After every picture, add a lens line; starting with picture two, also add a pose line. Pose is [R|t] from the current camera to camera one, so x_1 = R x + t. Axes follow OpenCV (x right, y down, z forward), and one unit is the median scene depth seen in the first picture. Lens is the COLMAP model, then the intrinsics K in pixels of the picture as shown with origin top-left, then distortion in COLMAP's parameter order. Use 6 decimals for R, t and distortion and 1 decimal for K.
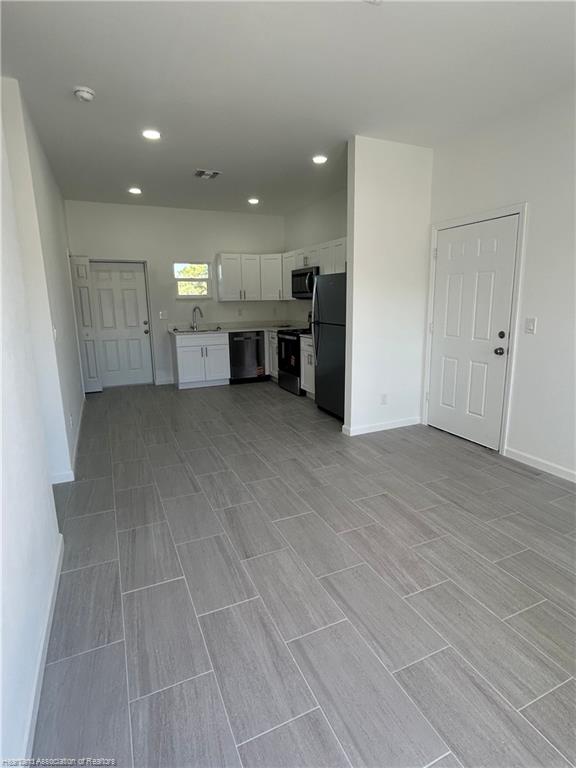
lens RADIAL K [[404.2, 0, 290.0], [0, 404.2, 383.9], [0, 0, 1]] dist [0.004203, -0.000087]
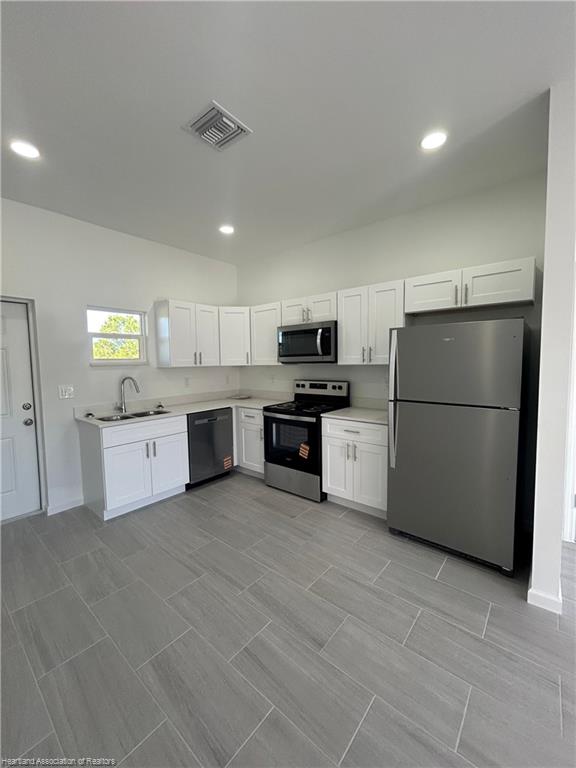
lens RADIAL K [[311.4, 0, 285.9], [0, 311.4, 380.6], [0, 0, 1]] dist [0.003035, -0.000324]
pose [[0.905549, -0.028514, 0.423282, -0.214865], [0.092636, 0.986952, -0.131695, -0.096549], [-0.414005, 0.158468, 0.896375, 0.457639]]
